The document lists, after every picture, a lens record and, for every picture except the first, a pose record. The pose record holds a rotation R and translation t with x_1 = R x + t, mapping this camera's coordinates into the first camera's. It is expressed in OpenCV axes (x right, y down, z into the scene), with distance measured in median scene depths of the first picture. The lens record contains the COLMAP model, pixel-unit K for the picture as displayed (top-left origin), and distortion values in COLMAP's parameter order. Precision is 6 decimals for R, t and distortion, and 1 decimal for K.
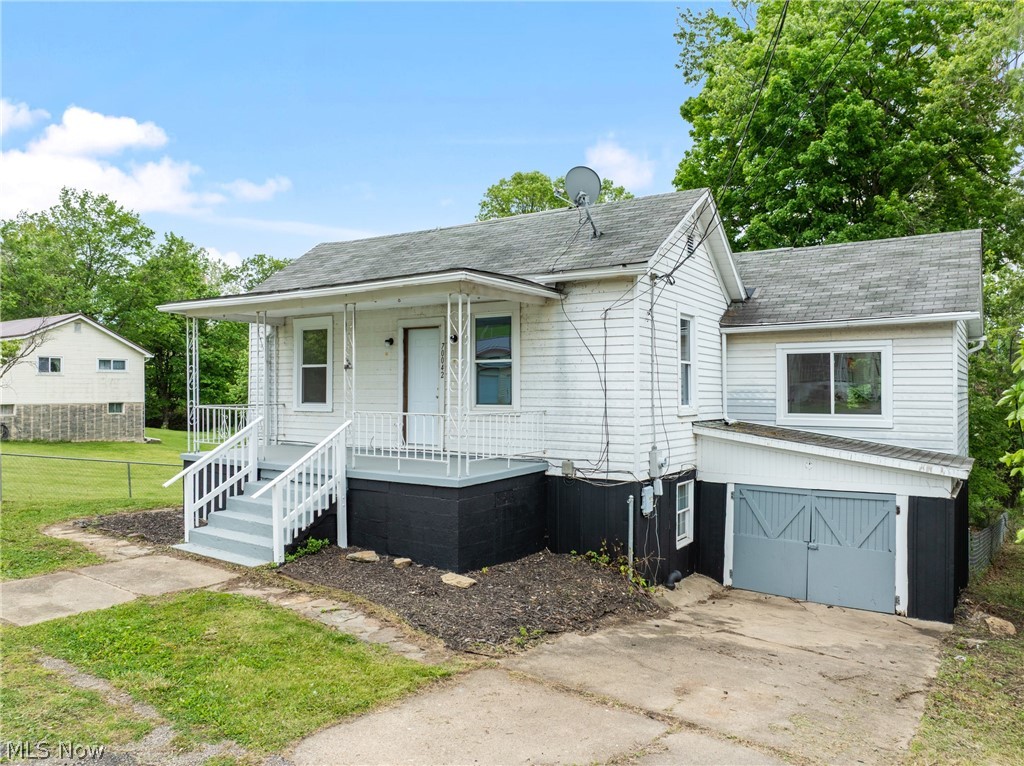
lens RADIAL K [[716.3, 0, 512.0], [0, 716.3, 383.0], [0, 0, 1]] dist [-0.041486, 0.005226]
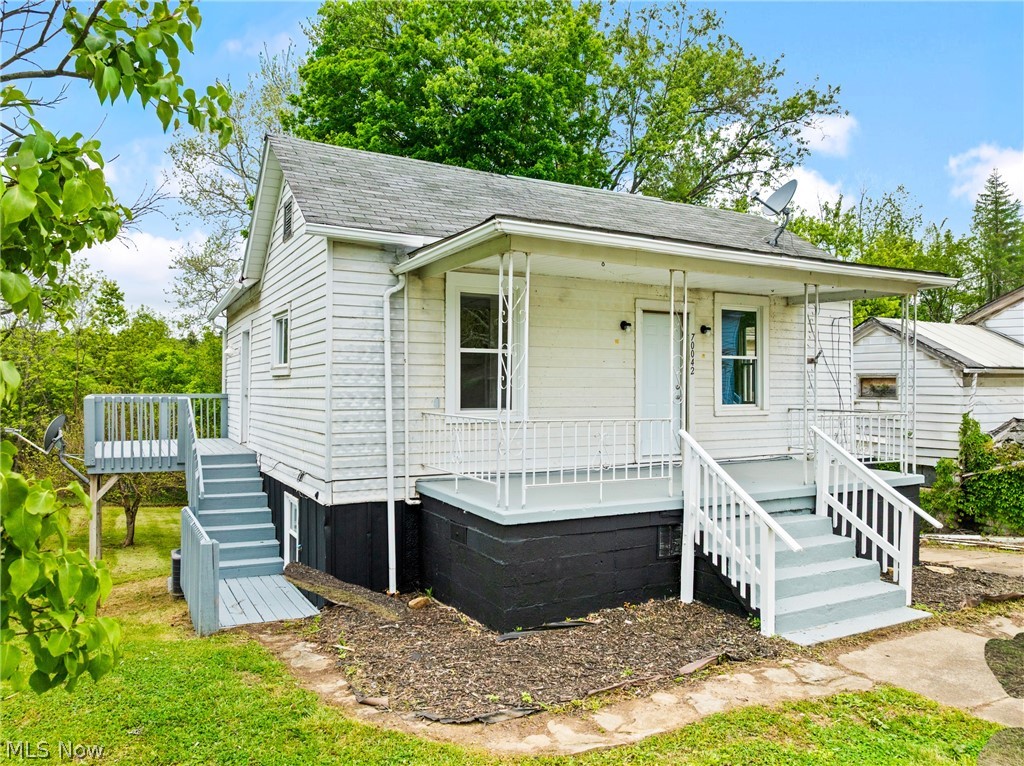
lens RADIAL K [[716.3, 0, 512.0], [0, 716.3, 383.0], [0, 0, 1]] dist [-0.041486, 0.005226]
pose [[0.499608, 0.001751, 0.866250, -0.932941], [-0.011197, 0.999927, 0.004437, 0.001647], [-0.866179, -0.011916, 0.499592, 0.754034]]
